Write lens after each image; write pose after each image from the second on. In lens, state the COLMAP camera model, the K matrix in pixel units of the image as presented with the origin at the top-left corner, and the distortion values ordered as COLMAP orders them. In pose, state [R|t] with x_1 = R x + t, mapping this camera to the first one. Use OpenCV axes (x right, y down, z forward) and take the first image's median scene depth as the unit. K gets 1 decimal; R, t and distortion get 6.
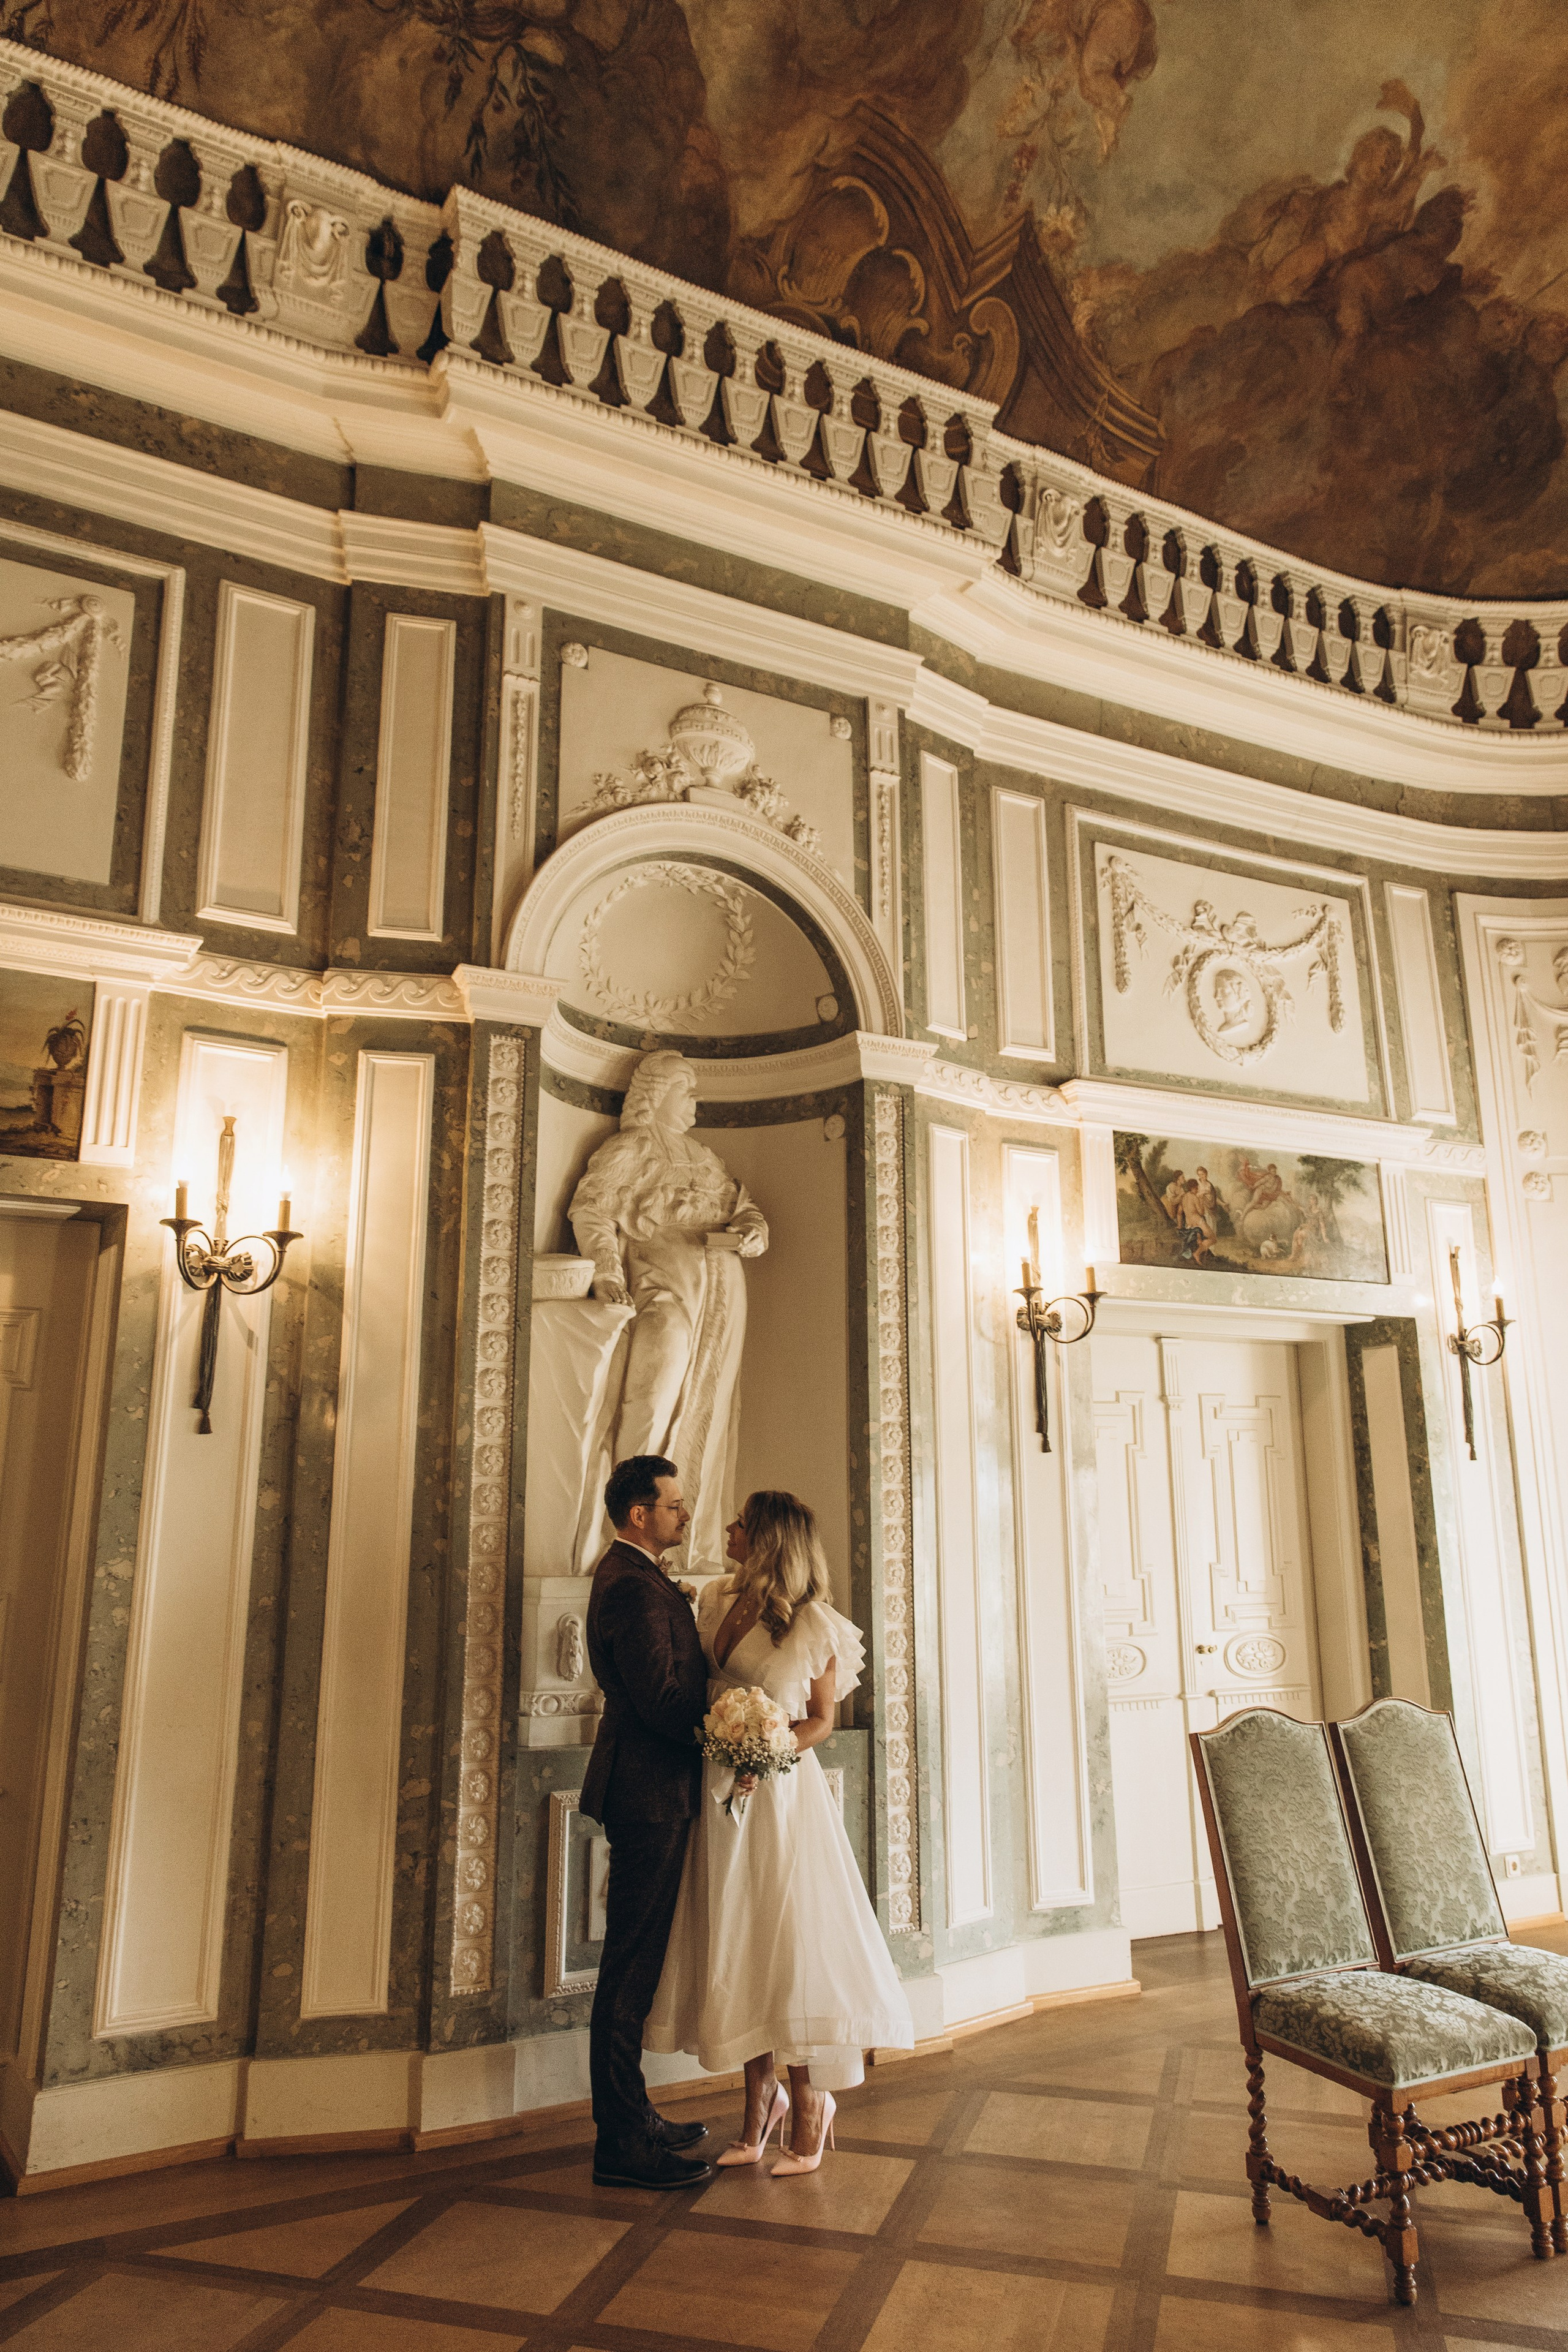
lens RADIAL K [[1554.1, 0, 782.8], [0, 1554.1, 1172.5], [0, 0, 1]] dist [0.024146, -0.031467]
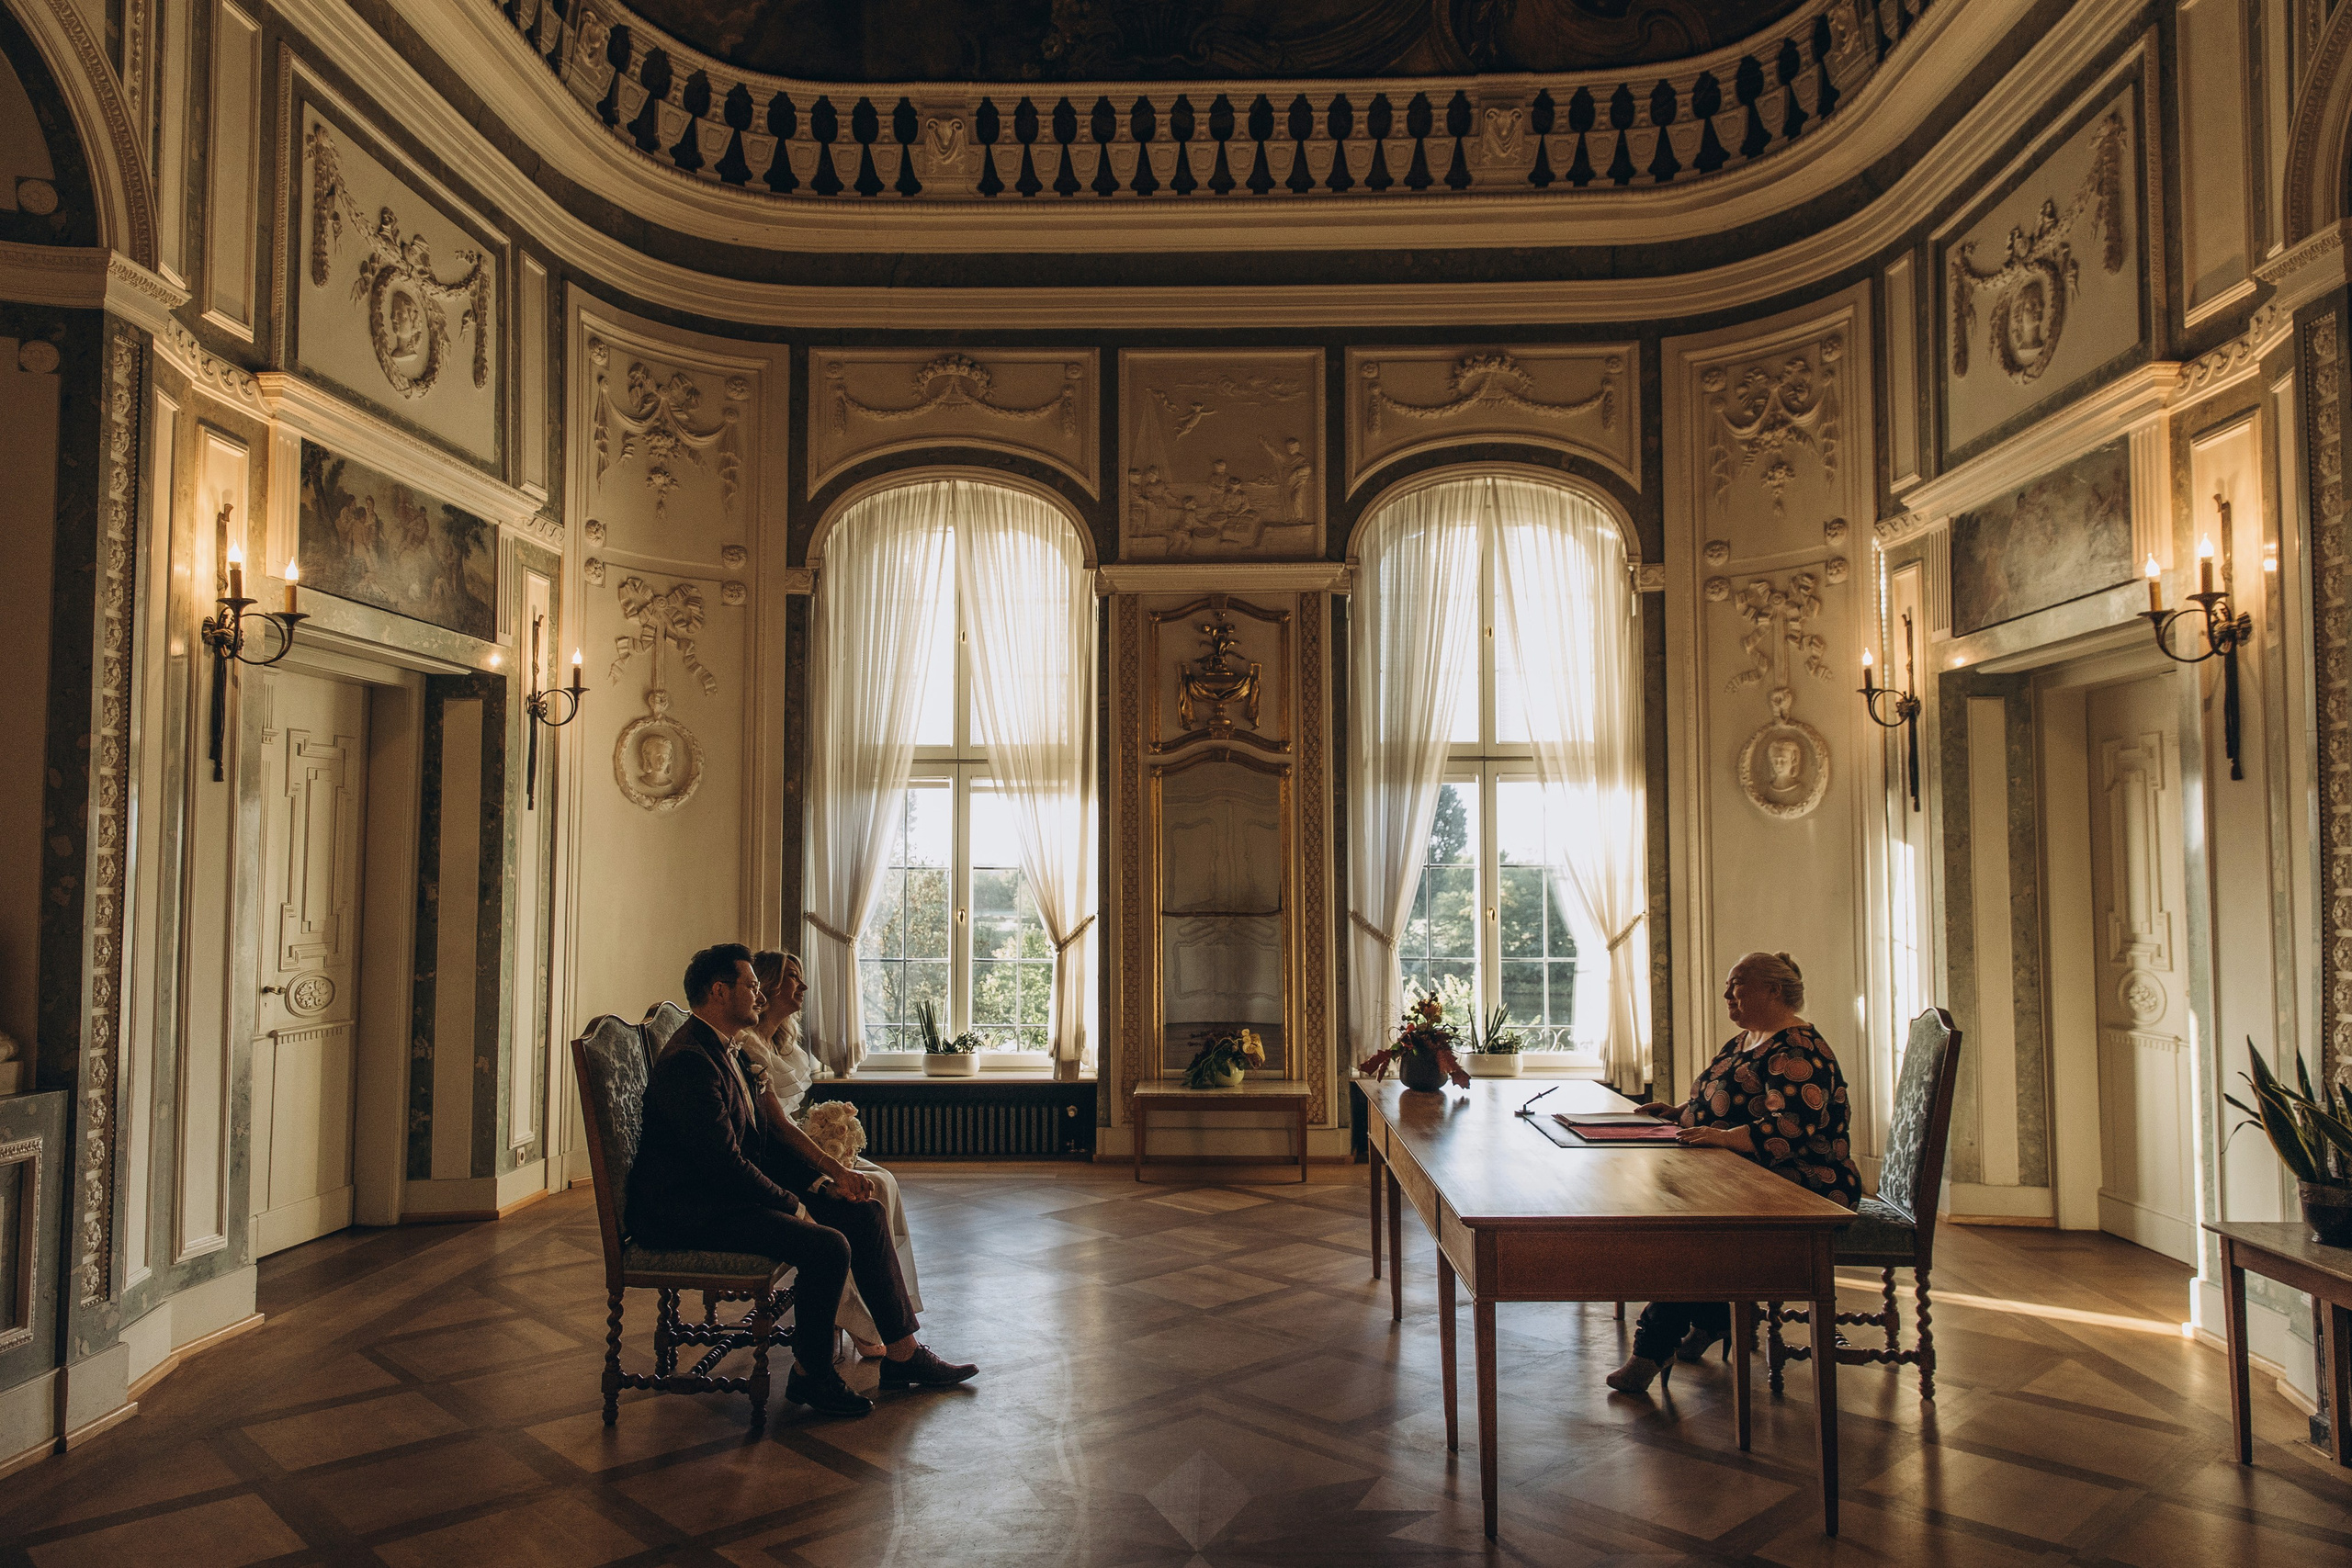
lens RADIAL K [[1570.3, 0, 1179.4], [0, 1570.3, 790.7], [0, 0, 1]] dist [0.013121, -0.005762]
pose [[0.486278, 0.053214, 0.872182, -0.372465], [-0.194071, 0.979792, 0.048422, 0.035150], [-0.851980, -0.192812, 0.486778, 0.087530]]
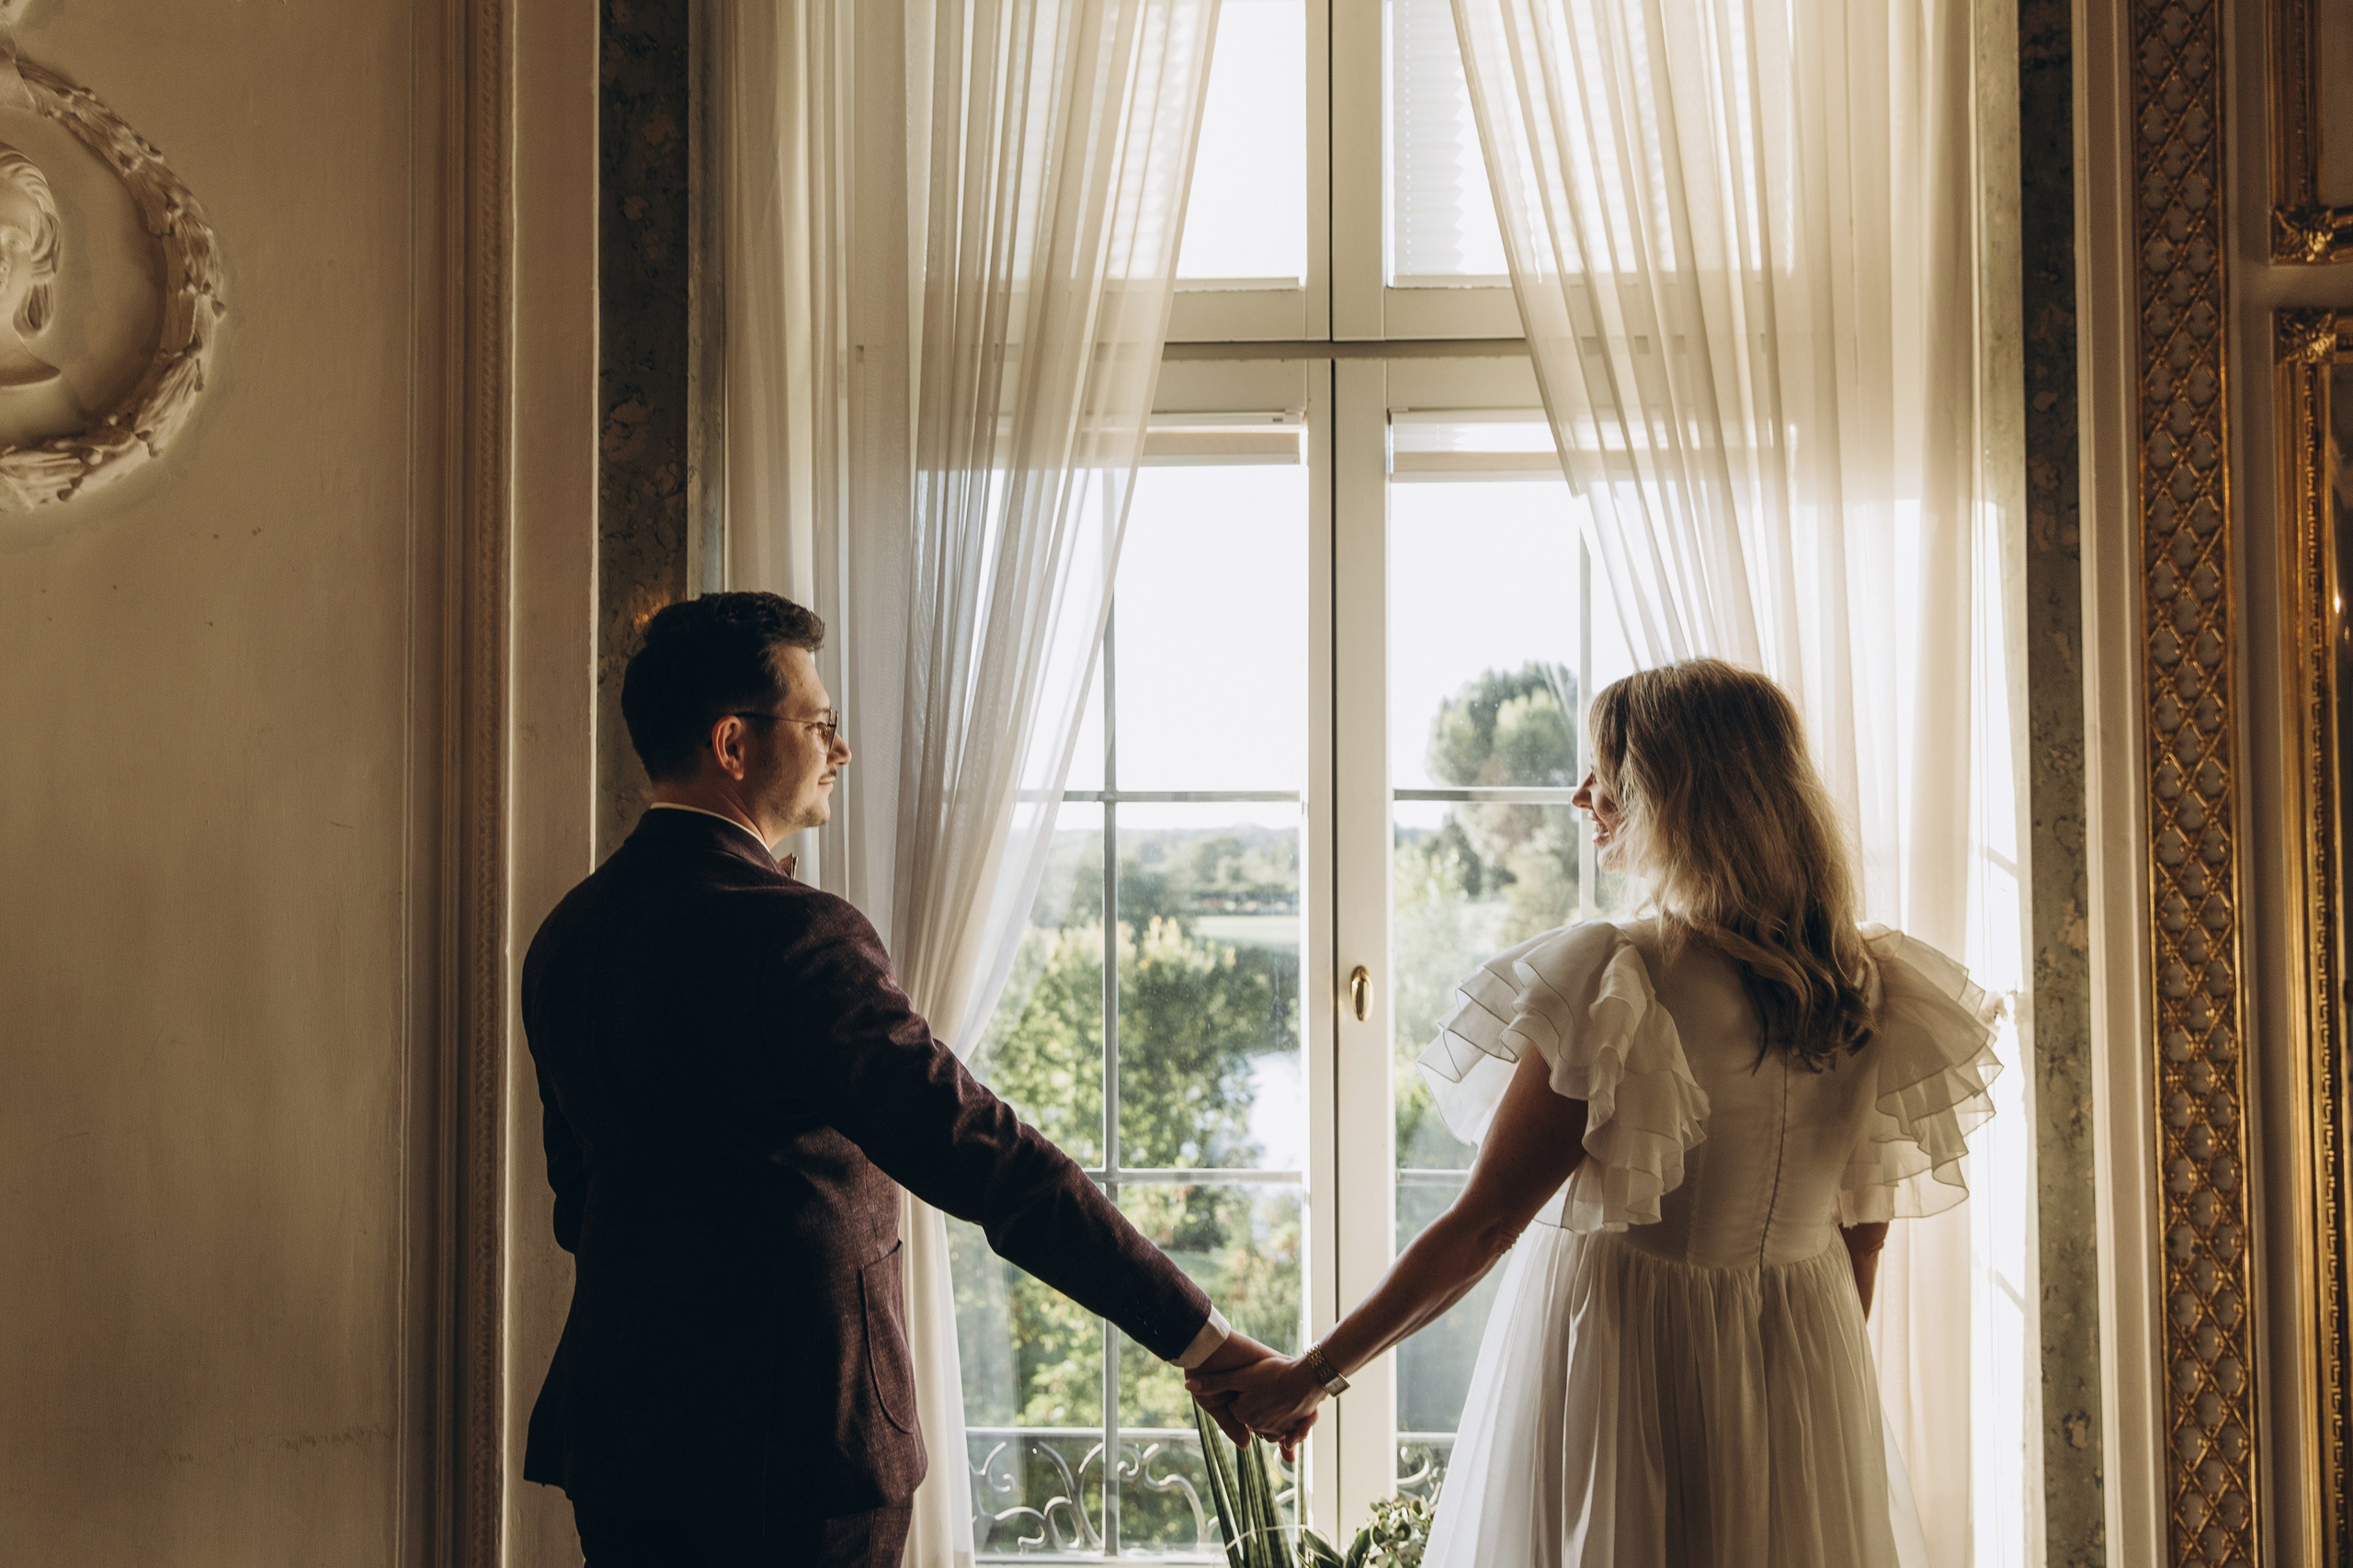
lens RADIAL K [[2248.4, 0, 1176.5], [0, 2248.4, 784.0], [0, 0, 1]] dist [0.017179, 0.011501]
pose [[0.493961, 0.033153, 0.868851, 0.439098], [-0.189386, 0.979383, 0.070299, 0.203145], [-0.848608, -0.199273, 0.490056, 0.823070]]
